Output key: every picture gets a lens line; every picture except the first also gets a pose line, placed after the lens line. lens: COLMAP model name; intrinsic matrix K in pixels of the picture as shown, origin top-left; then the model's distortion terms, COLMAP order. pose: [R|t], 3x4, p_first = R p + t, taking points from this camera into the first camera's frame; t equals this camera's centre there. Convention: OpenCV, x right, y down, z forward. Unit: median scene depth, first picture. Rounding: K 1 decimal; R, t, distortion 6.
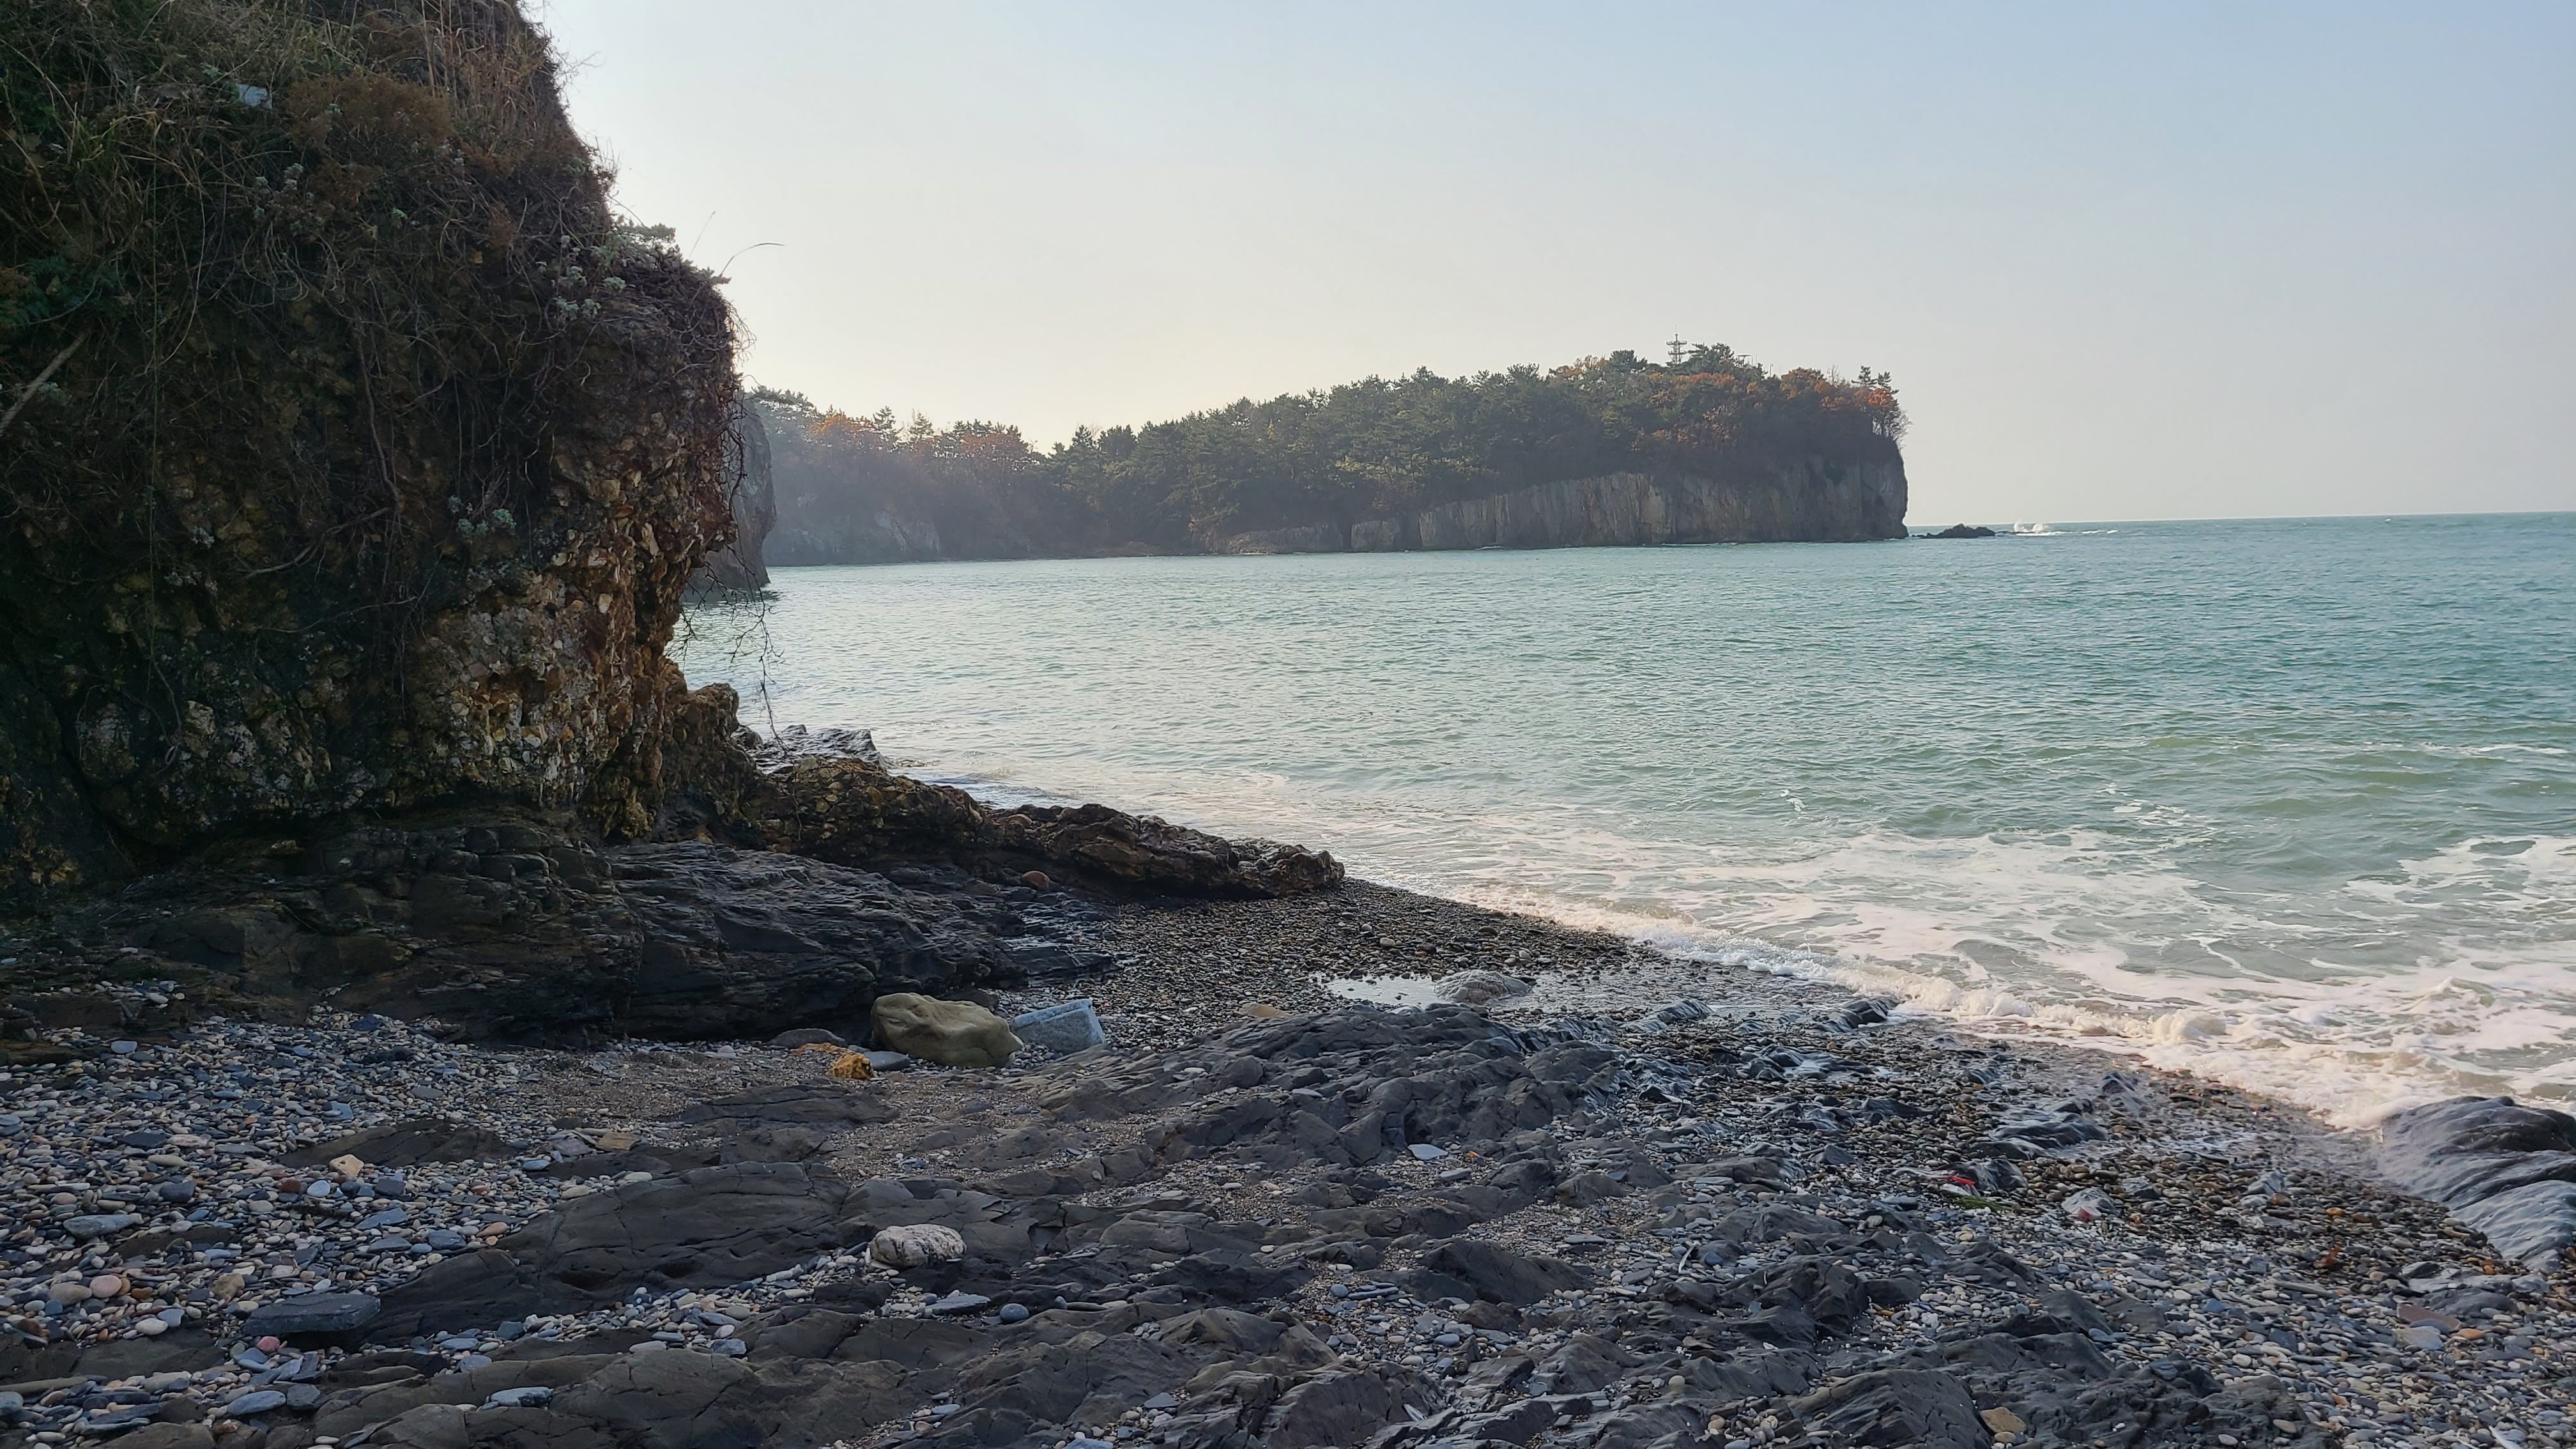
lens RADIAL K [[1924.0, 0, 1285.2], [0, 1924.0, 734.3], [0, 0, 1]] dist [-0.026843, 0.016664]
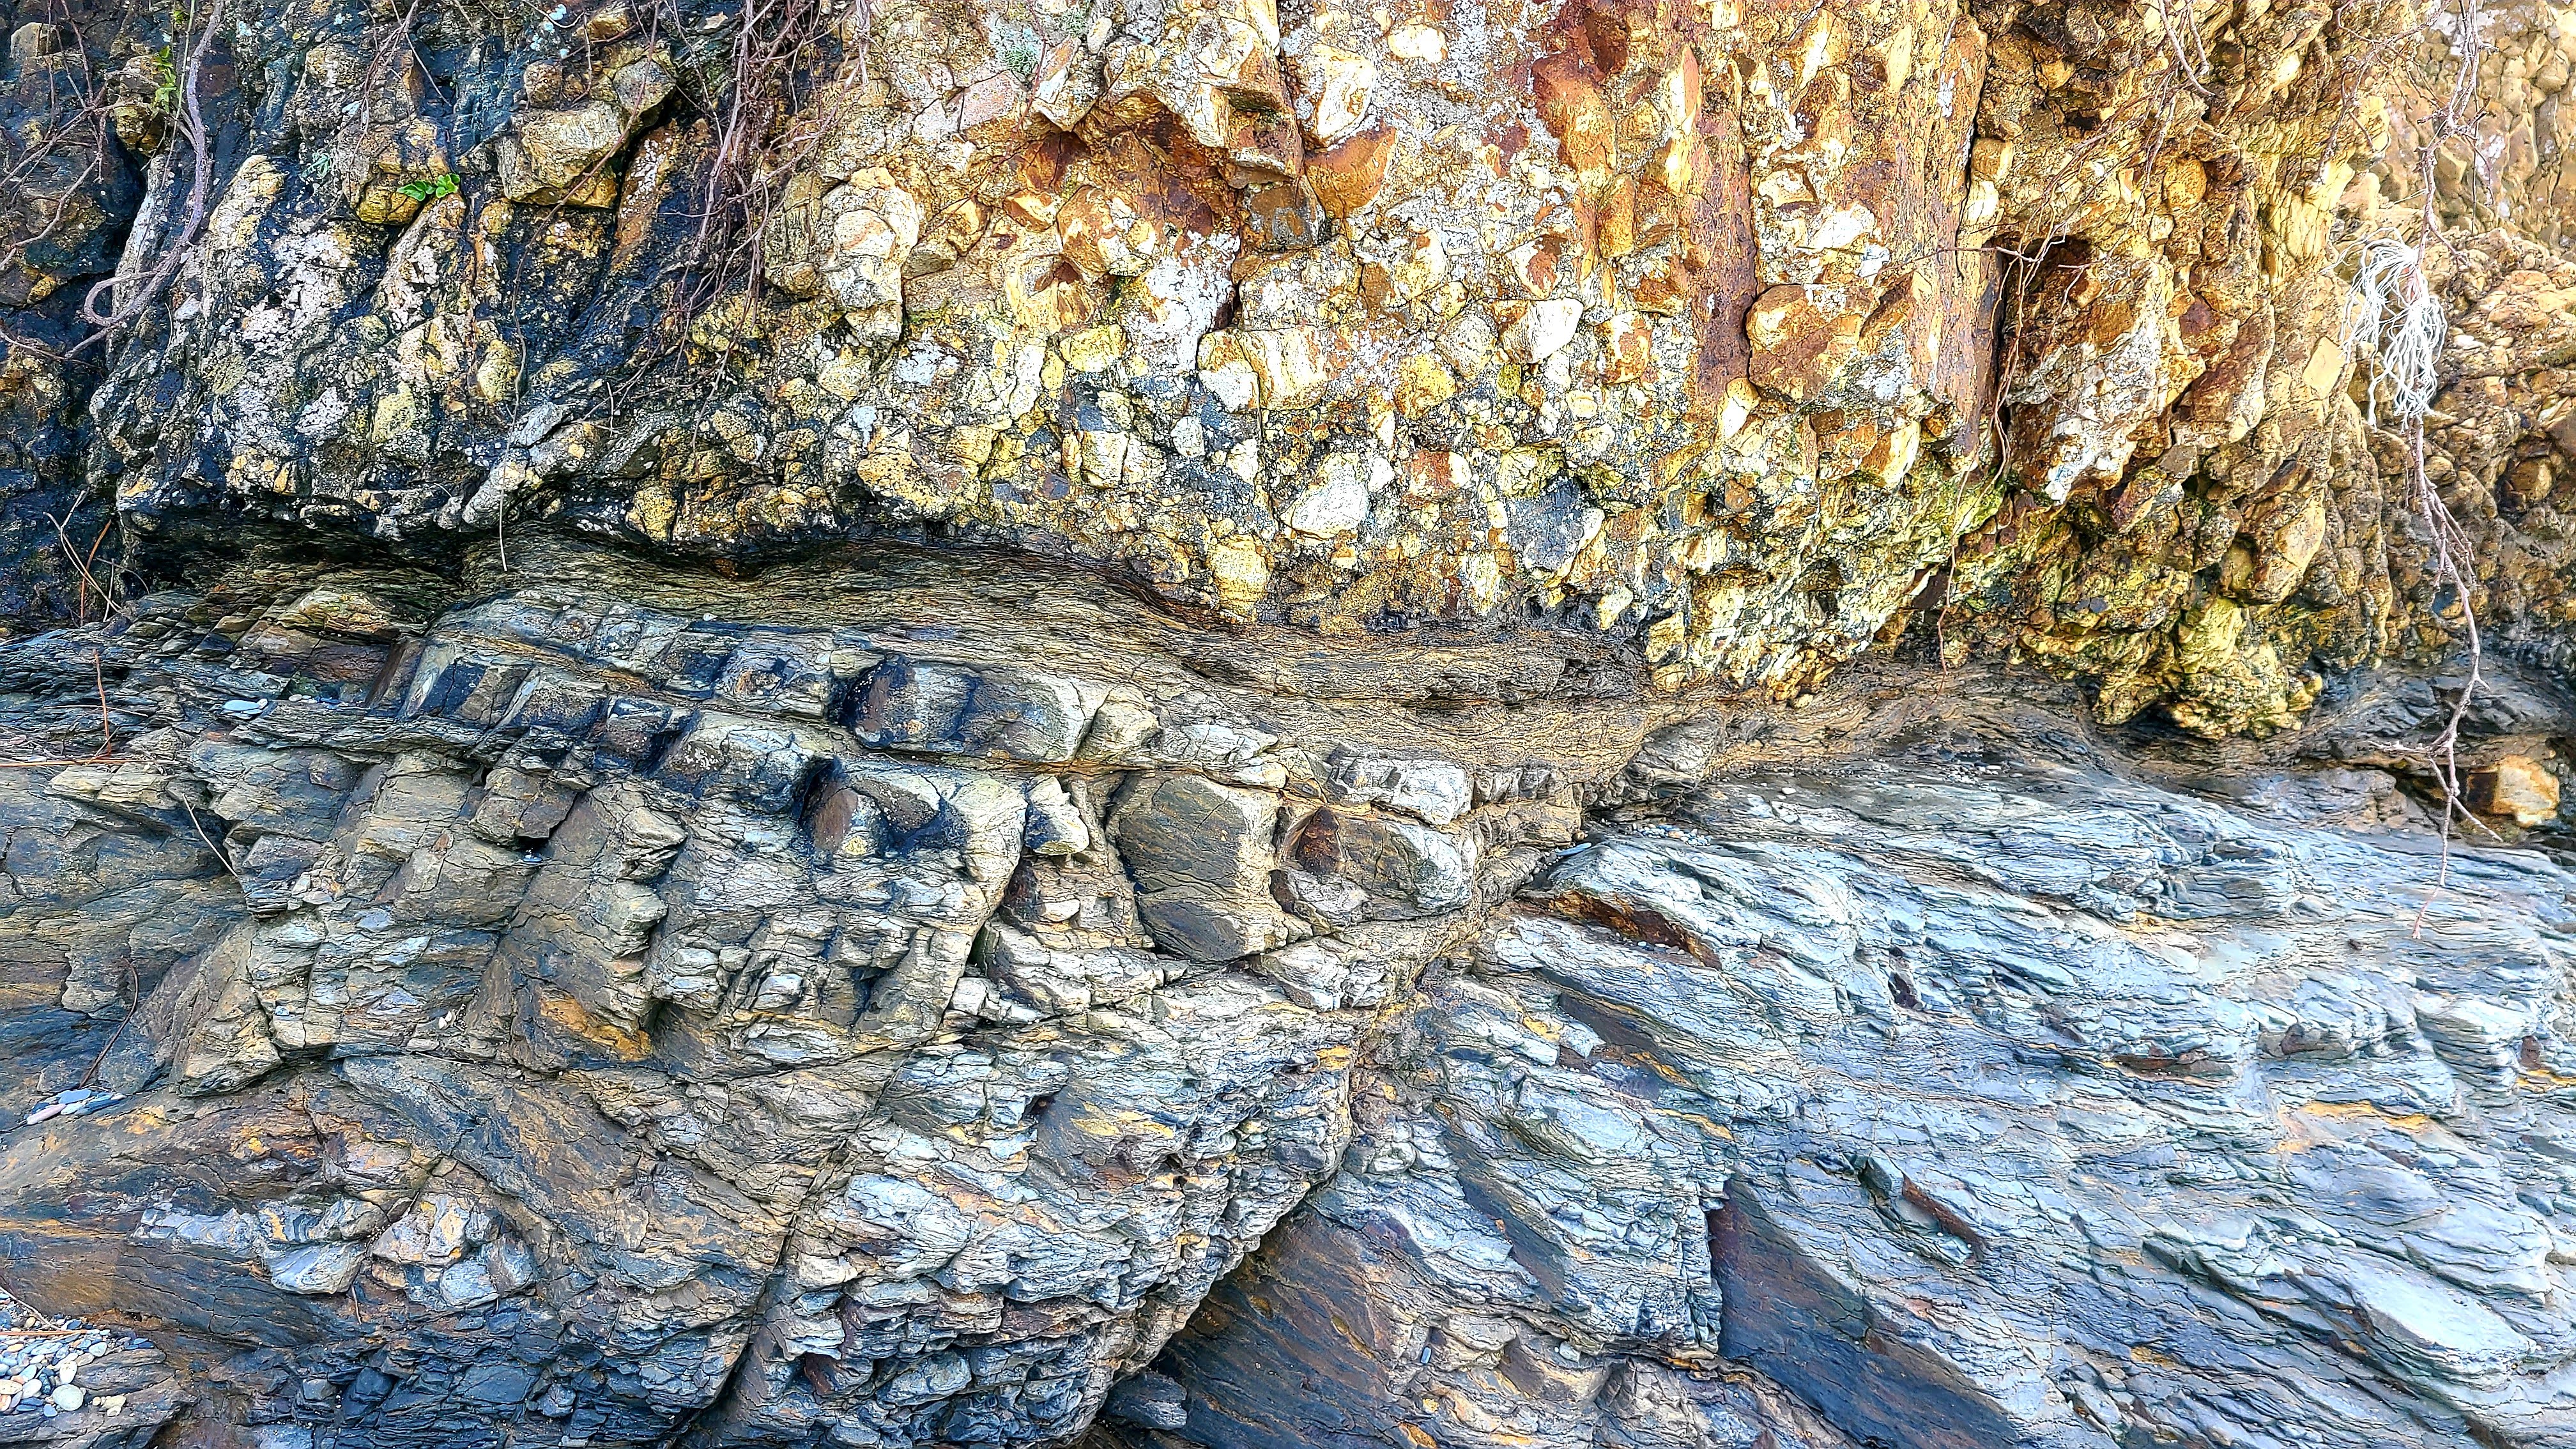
lens RADIAL K [[1924.0, 0, 1286.5], [0, 1924.0, 727.5], [0, 0, 1]] dist [-0.026843, 0.016664]
pose [[0.438332, 0.226543, -0.869795, -0.138769], [-0.103585, 0.974000, 0.201482, -0.005606], [0.892824, 0.001781, 0.450401, 0.925670]]
